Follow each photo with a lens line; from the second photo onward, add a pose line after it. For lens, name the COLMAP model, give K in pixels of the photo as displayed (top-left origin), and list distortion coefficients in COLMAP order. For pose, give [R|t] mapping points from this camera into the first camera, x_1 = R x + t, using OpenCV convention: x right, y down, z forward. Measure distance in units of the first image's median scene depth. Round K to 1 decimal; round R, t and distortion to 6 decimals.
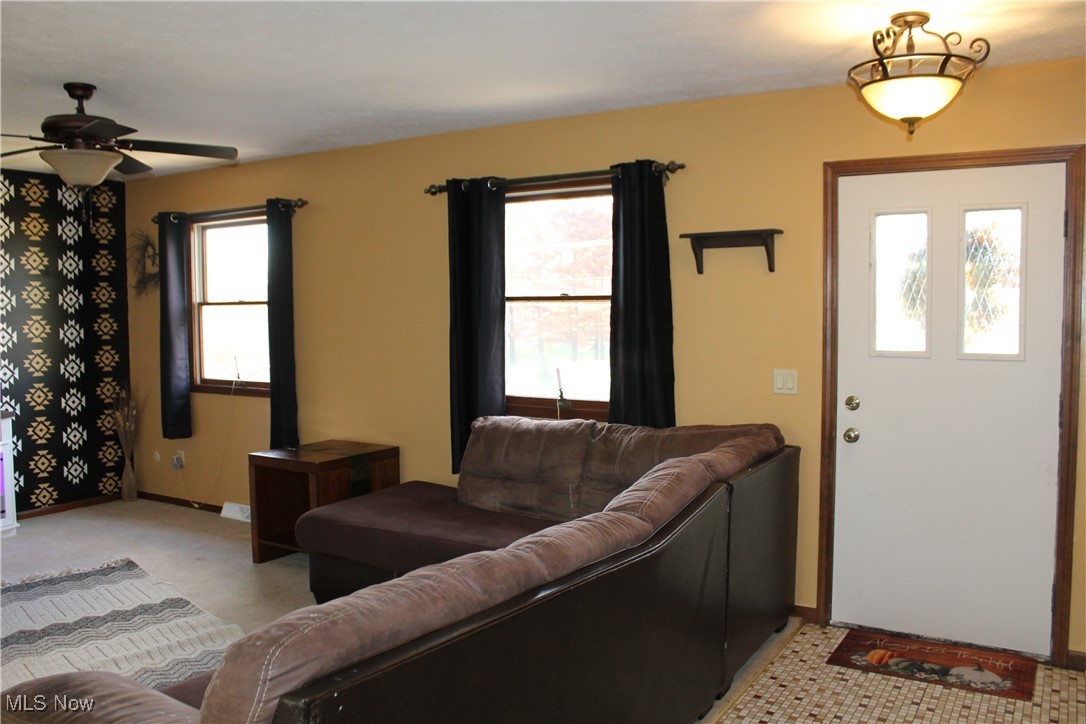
lens RADIAL K [[914.7, 0, 539.5], [0, 914.7, 353.5], [0, 0, 1]] dist [-0.152461, 0.117510]
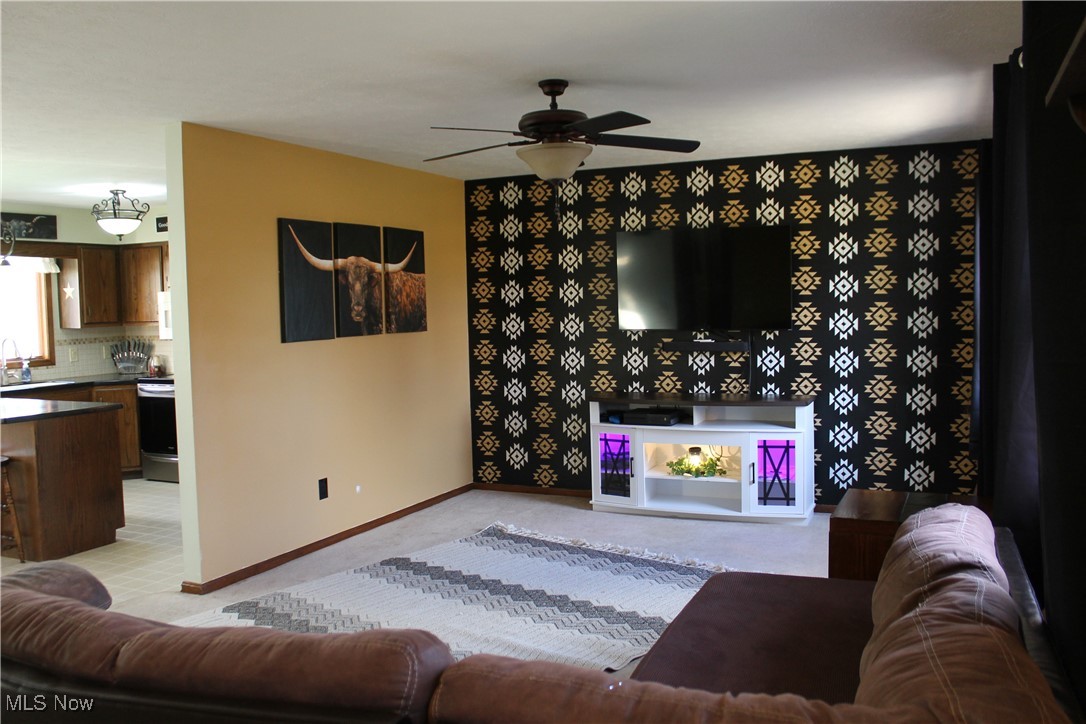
lens RADIAL K [[914.7, 0, 542.3], [0, 914.7, 358.3], [0, 0, 1]] dist [-0.152461, 0.117510]
pose [[0.118814, 0.067525, -0.990618, 0.560125], [-0.033014, 0.997402, 0.064027, -0.055854], [0.992368, 0.025097, 0.120734, 0.916460]]
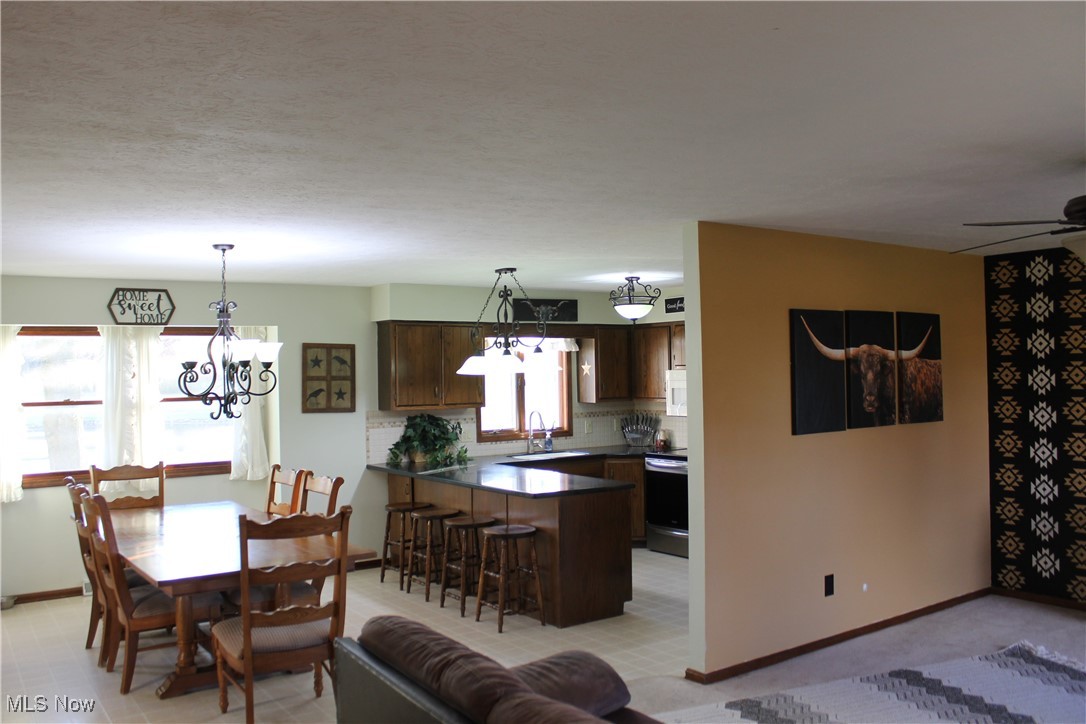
lens RADIAL K [[914.7, 0, 536.6], [0, 914.7, 353.9], [0, 0, 1]] dist [-0.152461, 0.117510]
pose [[-0.404277, -0.003393, -0.914630, 0.552159], [-0.029196, 0.999531, 0.009197, -0.082837], [0.914171, 0.030422, -0.404186, 0.896040]]
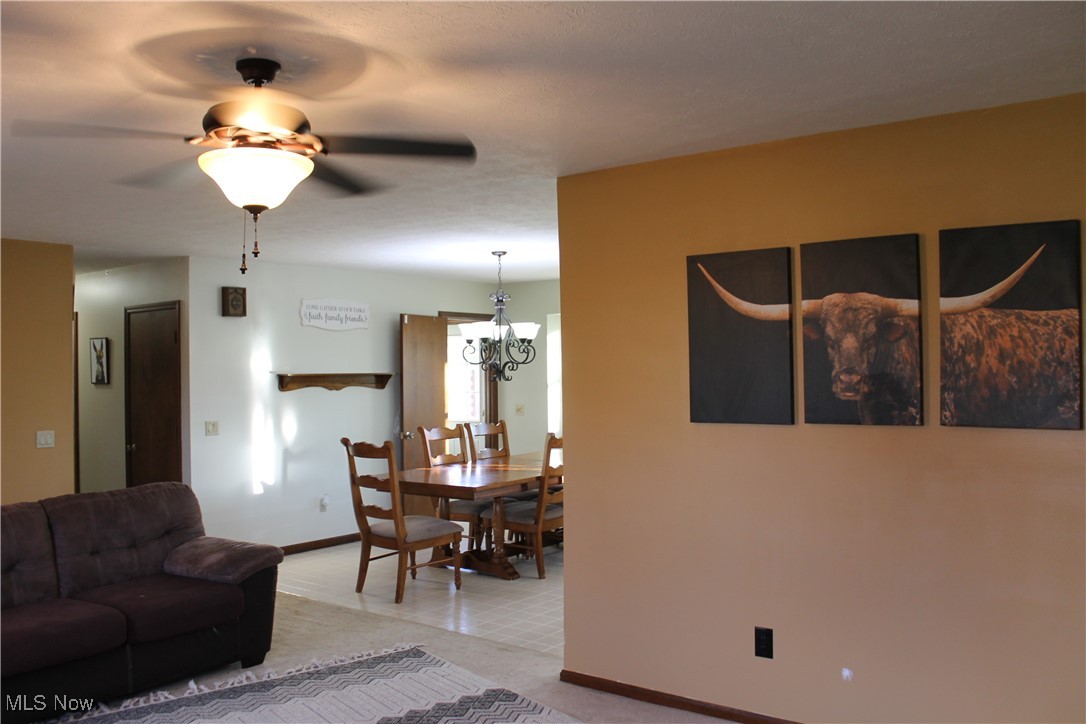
lens RADIAL K [[914.7, 0, 540.0], [0, 914.7, 364.7], [0, 0, 1]] dist [-0.152461, 0.117510]
pose [[-0.993872, 0.020000, 0.108712, -0.244188], [0.025238, 0.998575, 0.047024, -0.080062], [-0.107616, 0.049480, -0.992960, 1.403723]]
